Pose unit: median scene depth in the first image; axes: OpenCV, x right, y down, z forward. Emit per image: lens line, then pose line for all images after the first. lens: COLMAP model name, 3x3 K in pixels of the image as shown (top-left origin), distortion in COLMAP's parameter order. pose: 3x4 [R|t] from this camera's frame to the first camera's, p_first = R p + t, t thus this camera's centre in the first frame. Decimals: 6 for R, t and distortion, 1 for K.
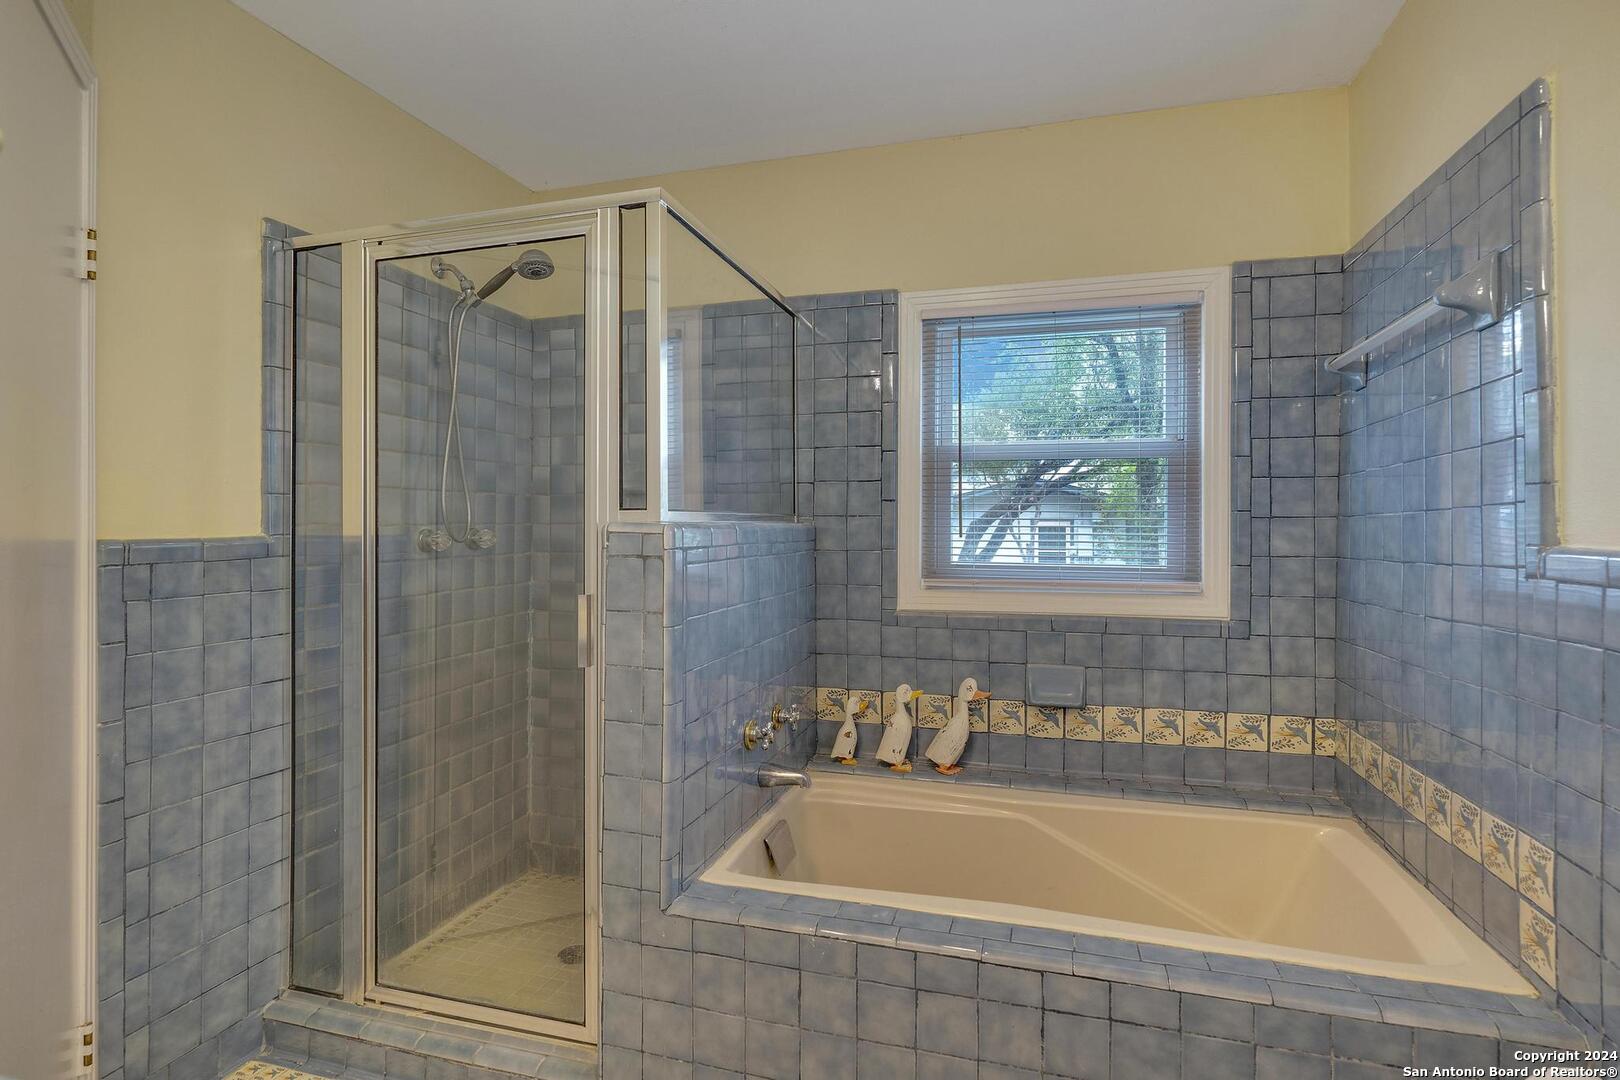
lens RADIAL K [[812.8, 0, 810.0], [0, 812.8, 540.0], [0, 0, 1]] dist [-0.004021, -0.000698]
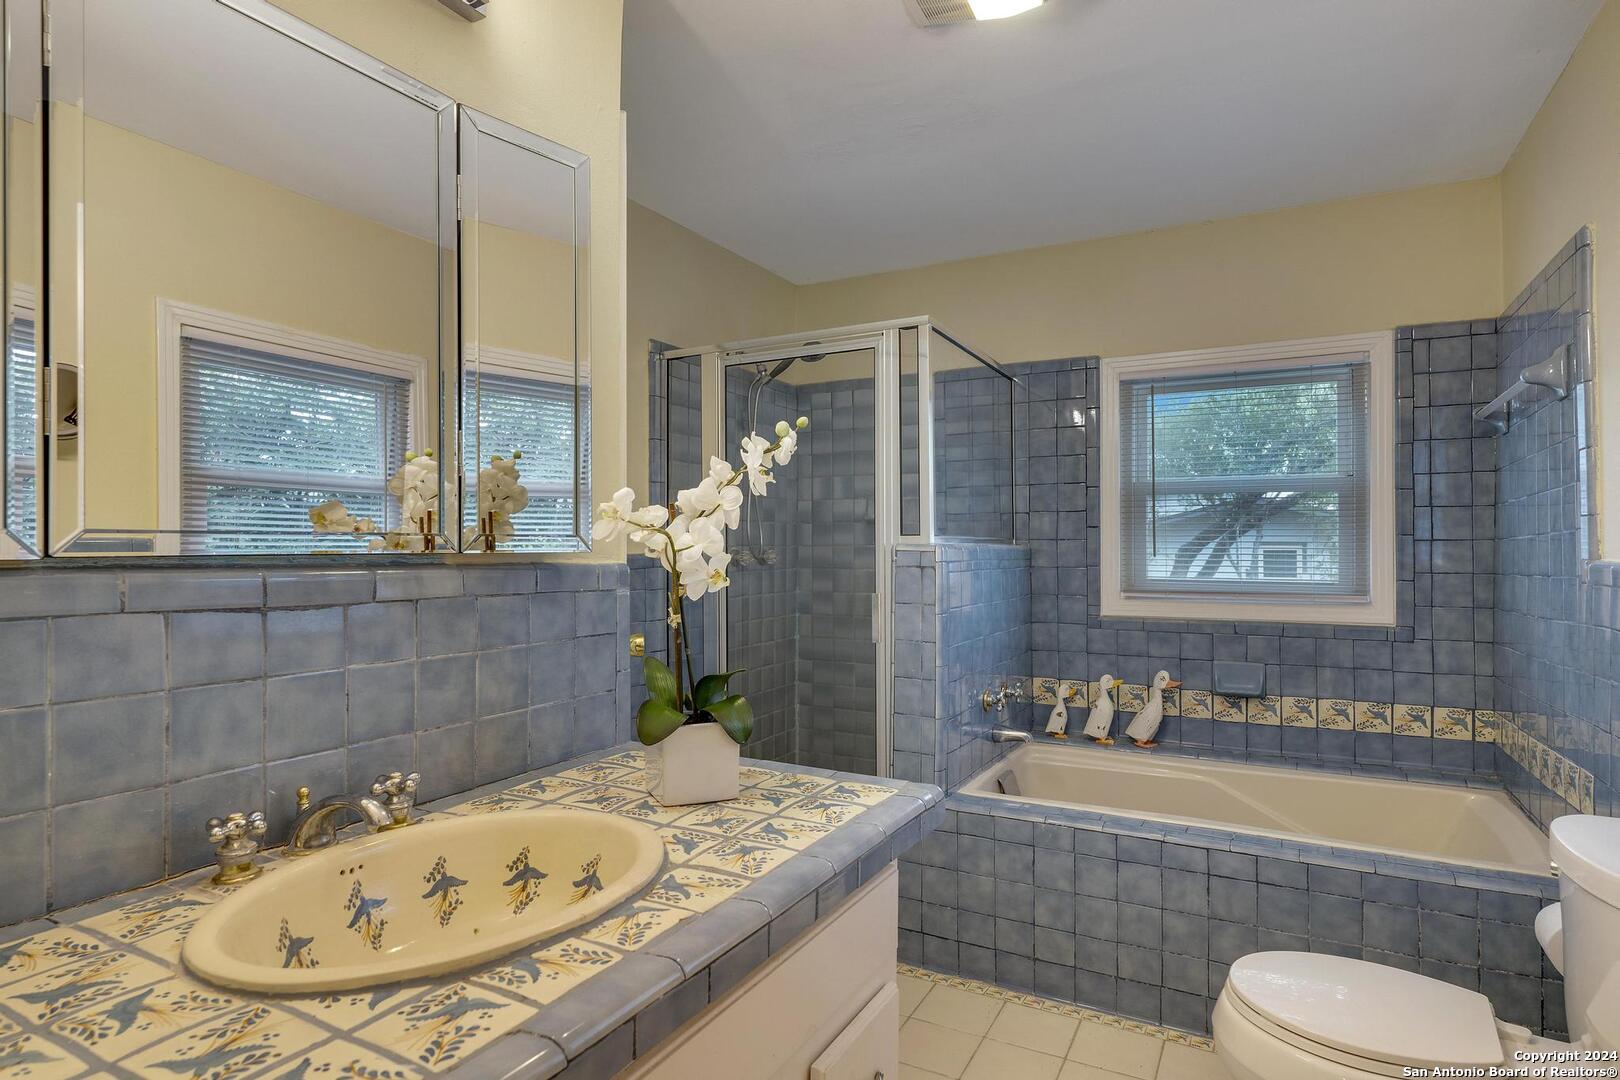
lens RADIAL K [[862.7, 0, 790.6], [0, 862.7, 536.1], [0, 0, 1]] dist [-0.001200, -0.000731]
pose [[0.972684, -0.002257, -0.232121, -0.050841], [-0.005555, 0.999440, -0.032994, 0.012523], [0.232065, 0.033382, 0.972127, -0.424858]]
